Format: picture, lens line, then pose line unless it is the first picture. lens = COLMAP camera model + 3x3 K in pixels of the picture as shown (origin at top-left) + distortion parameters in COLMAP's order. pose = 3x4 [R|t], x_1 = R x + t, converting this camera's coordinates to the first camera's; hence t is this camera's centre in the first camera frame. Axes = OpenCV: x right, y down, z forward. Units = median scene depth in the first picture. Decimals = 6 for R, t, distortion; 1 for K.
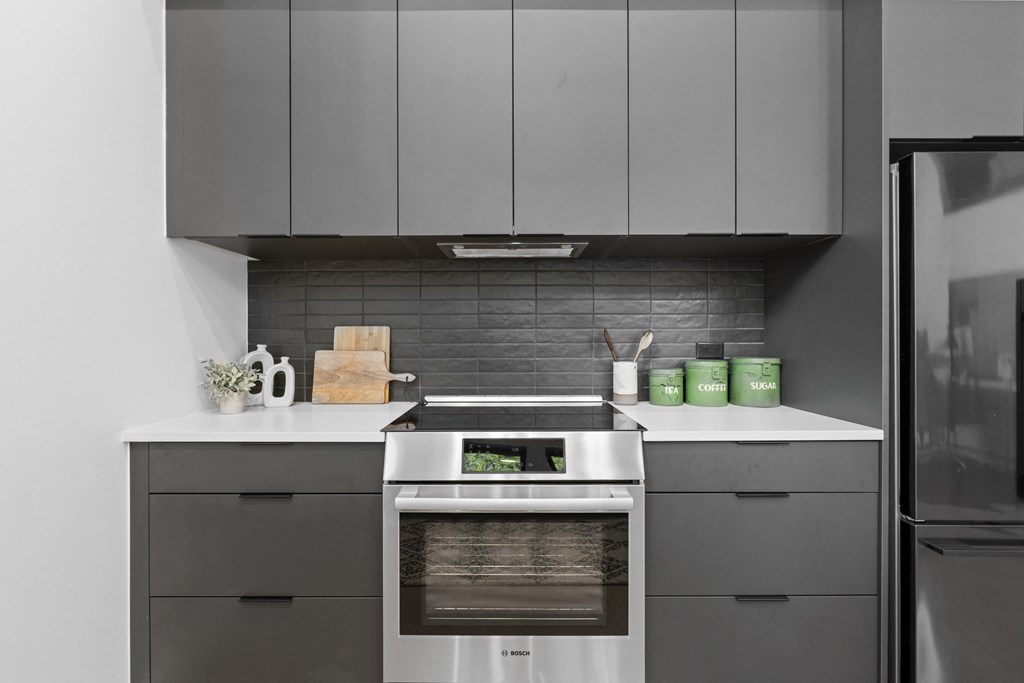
lens RADIAL K [[468.2, 0, 508.8], [0, 468.2, 337.0], [0, 0, 1]] dist [-0.011704, 0.003864]
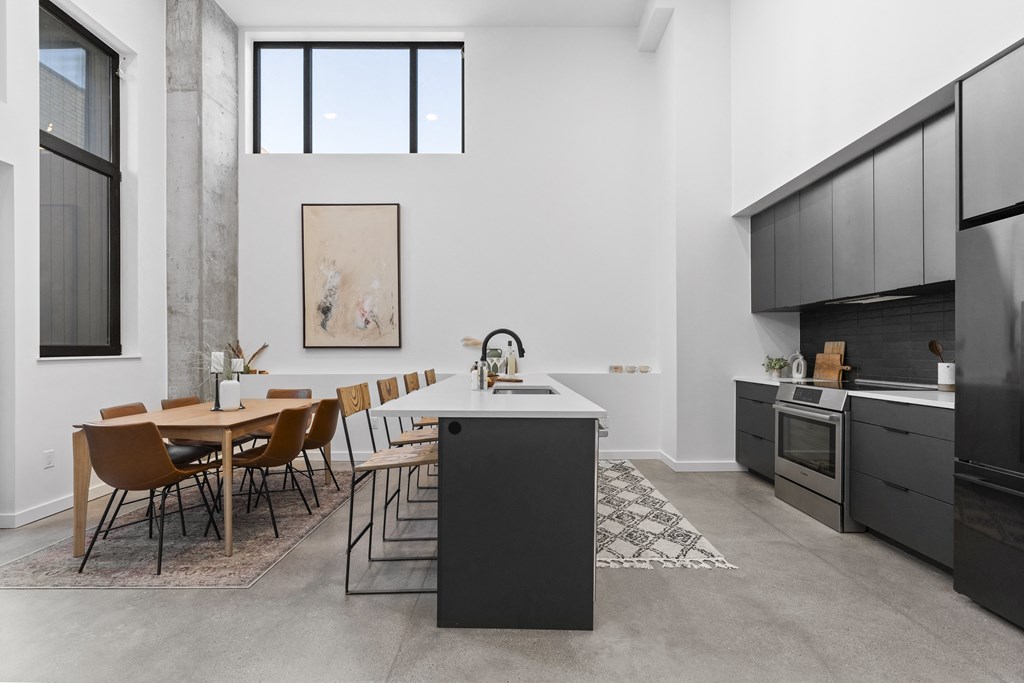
lens RADIAL K [[468.2, 0, 516.8], [0, 468.2, 354.3], [0, 0, 1]] dist [-0.011704, 0.003864]
pose [[0.001256, 0.008245, -0.999965, 1.690922], [-0.000881, 0.999966, 0.008244, 0.015811], [0.999999, 0.000871, 0.001263, -0.358750]]
